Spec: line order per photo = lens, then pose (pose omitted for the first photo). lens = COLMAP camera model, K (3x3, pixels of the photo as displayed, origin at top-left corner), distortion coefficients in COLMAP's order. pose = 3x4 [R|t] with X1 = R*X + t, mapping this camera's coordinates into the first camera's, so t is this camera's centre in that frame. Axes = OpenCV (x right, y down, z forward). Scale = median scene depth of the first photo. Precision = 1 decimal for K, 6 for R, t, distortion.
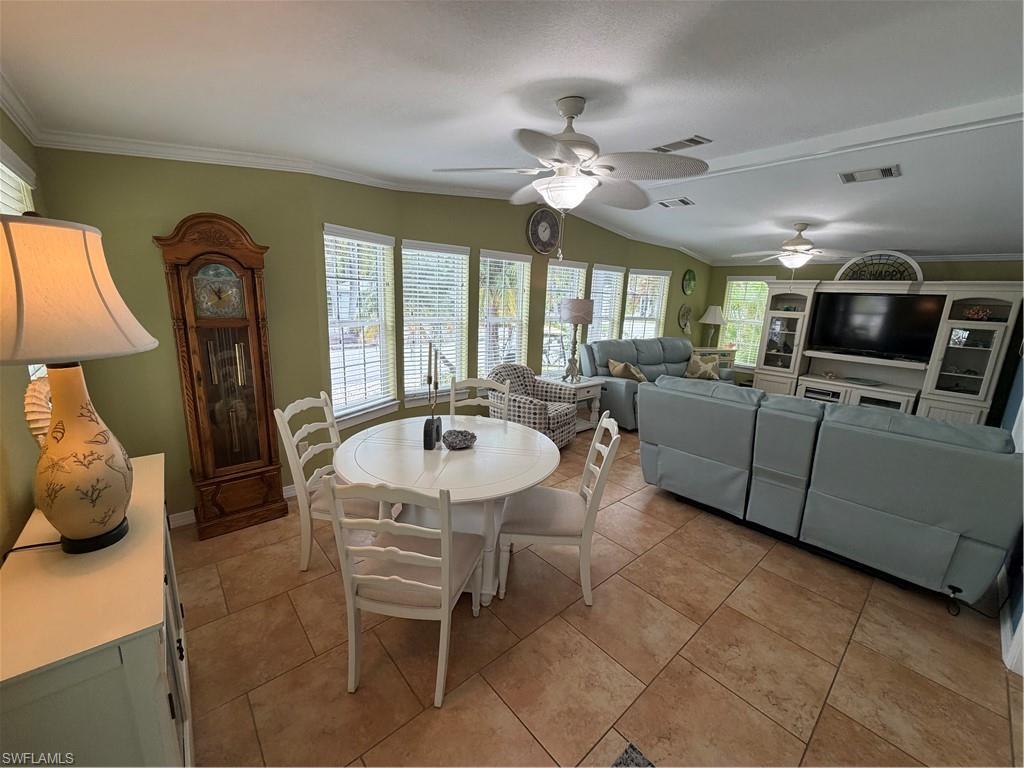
lens RADIAL K [[406.8, 0, 513.6], [0, 406.8, 382.7], [0, 0, 1]] dist [-0.000193, 0.000138]
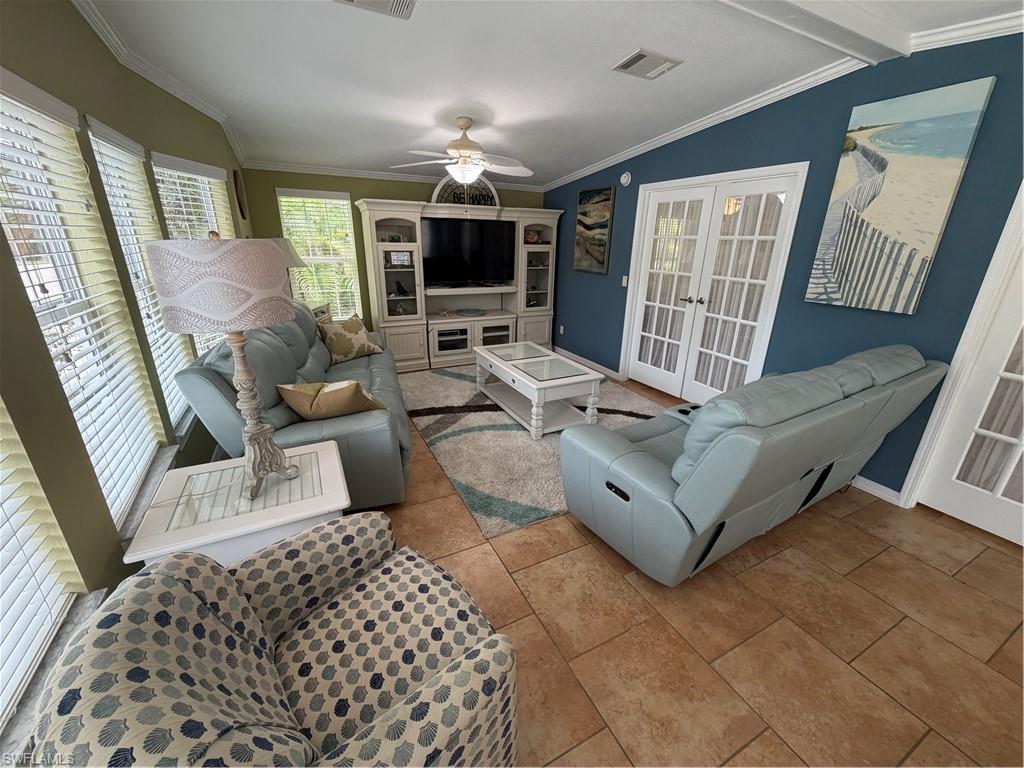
lens RADIAL K [[406.8, 0, 513.6], [0, 406.8, 382.7], [0, 0, 1]] dist [-0.000193, 0.000138]
pose [[0.247038, -0.359691, 0.899775, -0.097732], [0.195957, 0.927914, 0.317139, -0.180373], [-0.948986, 0.097972, 0.299713, 0.808873]]
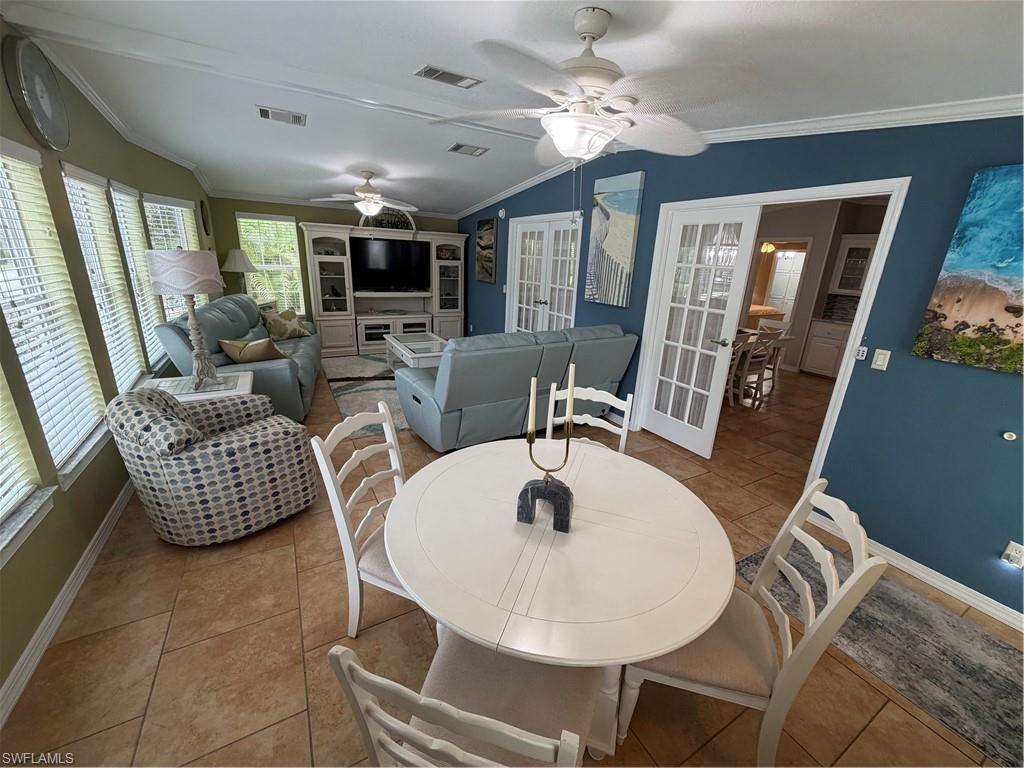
lens RADIAL K [[406.8, 0, 513.6], [0, 406.8, 382.7], [0, 0, 1]] dist [-0.000193, 0.000138]
pose [[0.208330, -0.321571, 0.923683, -0.381088], [0.171087, 0.941825, 0.289299, -0.127585], [-0.962979, 0.097760, 0.251227, 0.465522]]
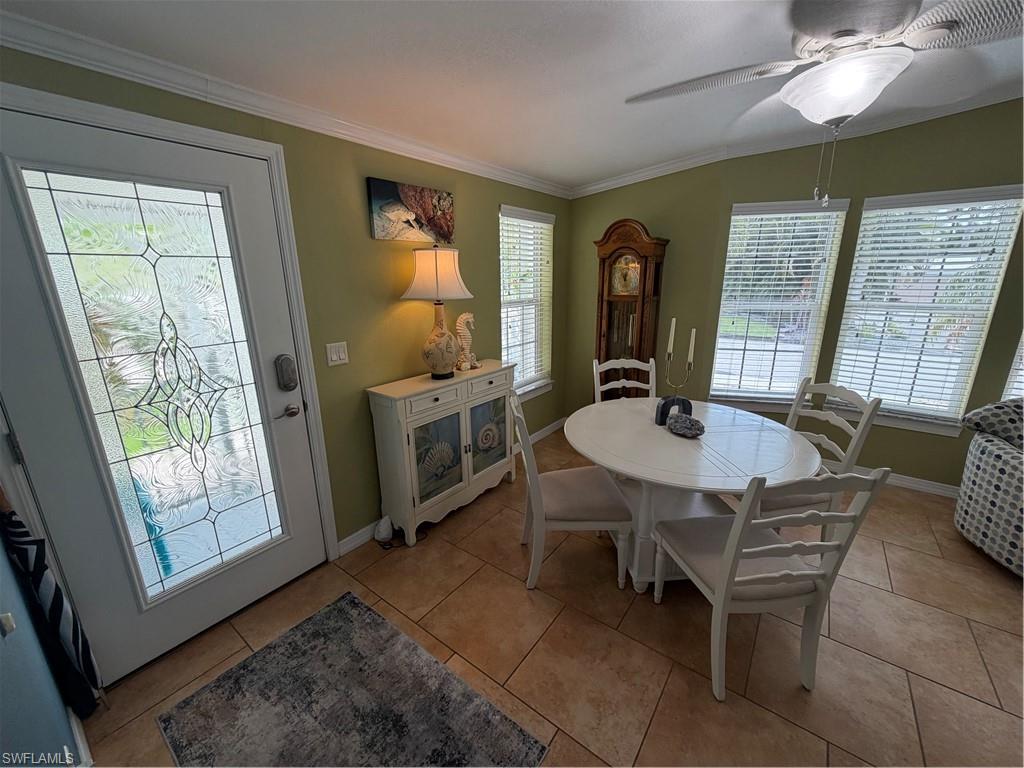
lens RADIAL K [[406.8, 0, 513.6], [0, 406.8, 382.7], [0, 0, 1]] dist [-0.000193, 0.000138]
pose [[0.205999, 0.213621, -0.954950, 0.343257], [-0.189737, 0.966080, 0.175182, -0.023888], [0.959981, 0.145102, 0.239543, 0.204087]]
